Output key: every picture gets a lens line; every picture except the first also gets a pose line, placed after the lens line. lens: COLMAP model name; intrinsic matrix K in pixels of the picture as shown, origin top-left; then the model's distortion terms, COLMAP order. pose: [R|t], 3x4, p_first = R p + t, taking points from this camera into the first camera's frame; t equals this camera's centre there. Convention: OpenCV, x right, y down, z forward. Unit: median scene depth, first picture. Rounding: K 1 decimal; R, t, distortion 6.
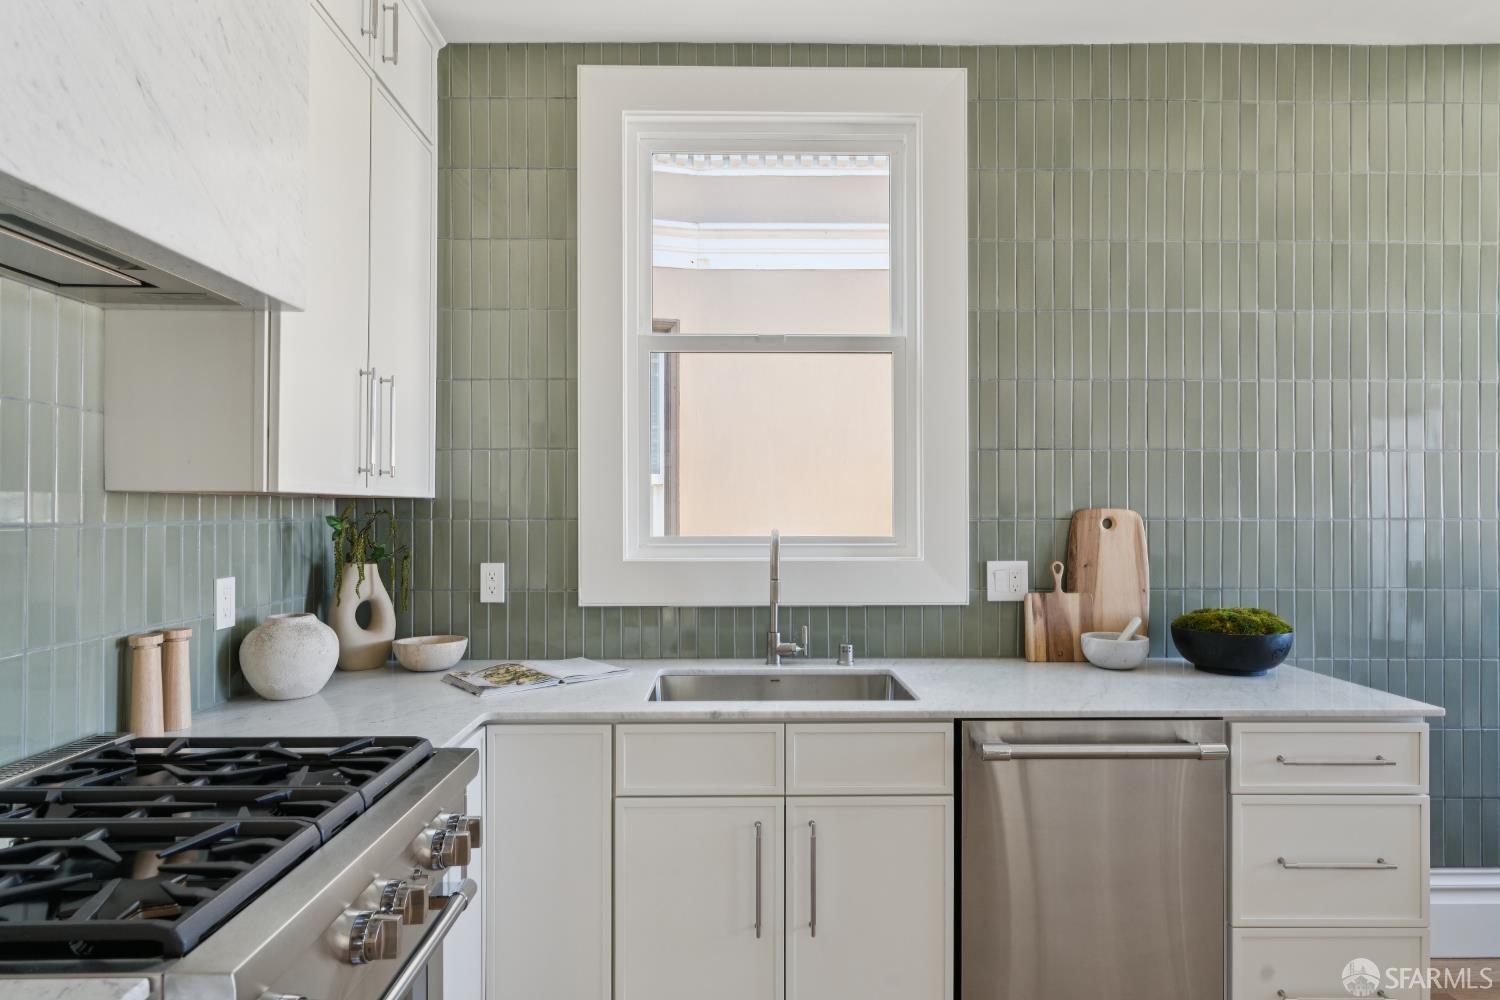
lens RADIAL K [[837.1, 0, 744.9], [0, 837.1, 506.7], [0, 0, 1]] dist [0.000490, 0.003771]
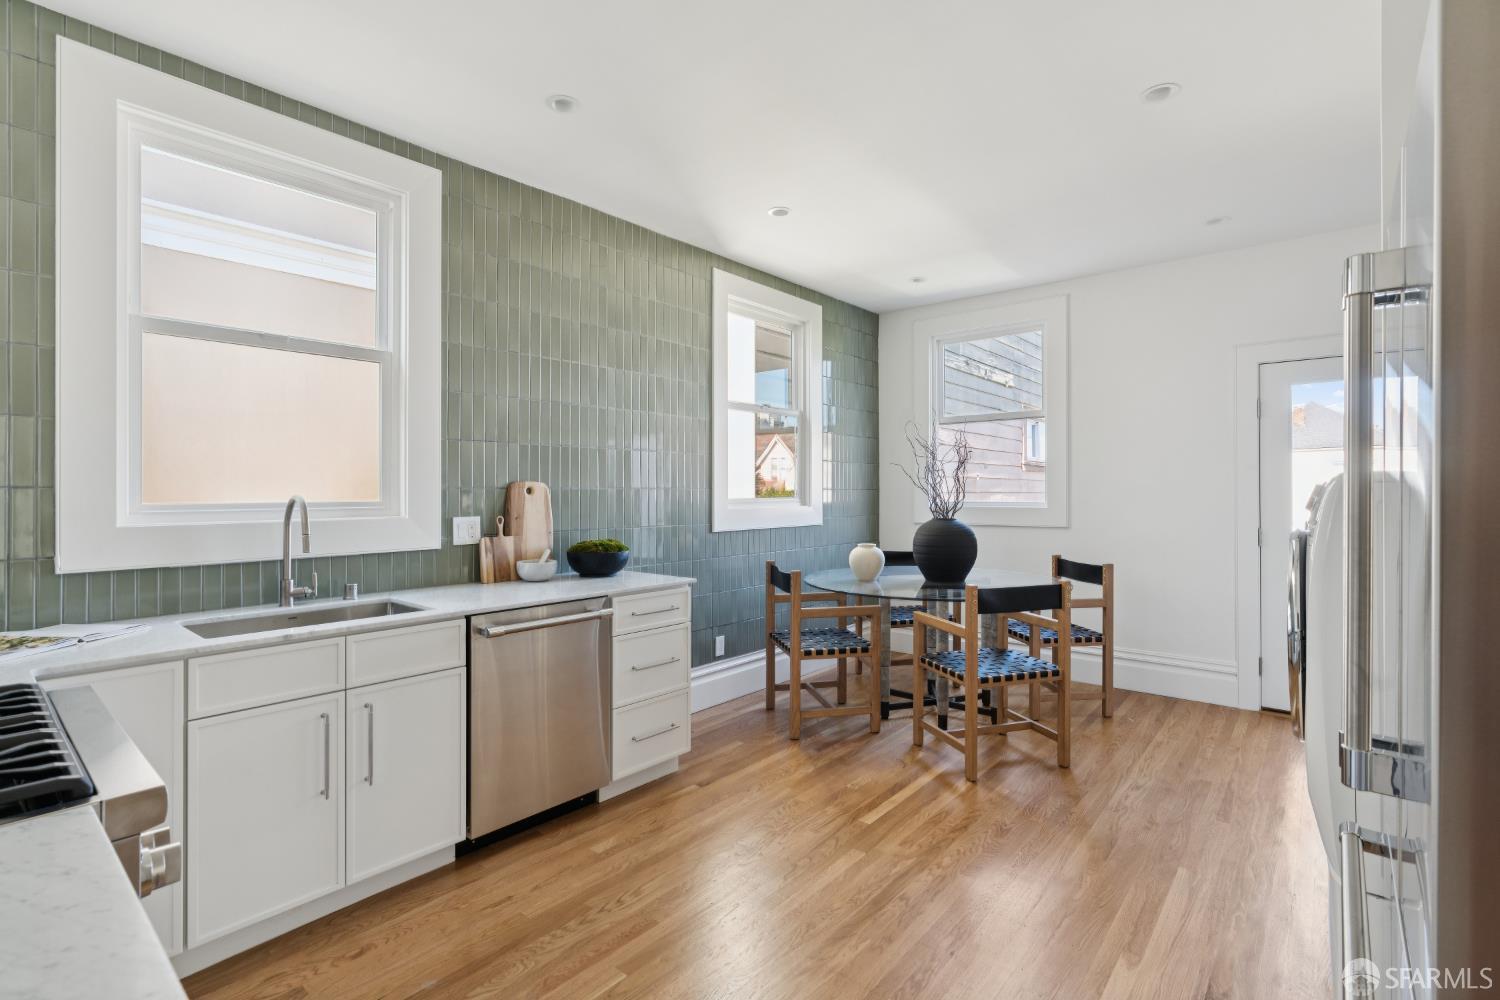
lens RADIAL K [[688.8, 0, 757.0], [0, 688.8, 489.4], [0, 0, 1]] dist [-0.005193, 0.002259]
pose [[0.656643, -0.000748, 0.754201, -0.262611], [0.000529, 1.000000, 0.000531, 0.017002], [-0.754201, 0.000050, 0.656643, -0.169109]]
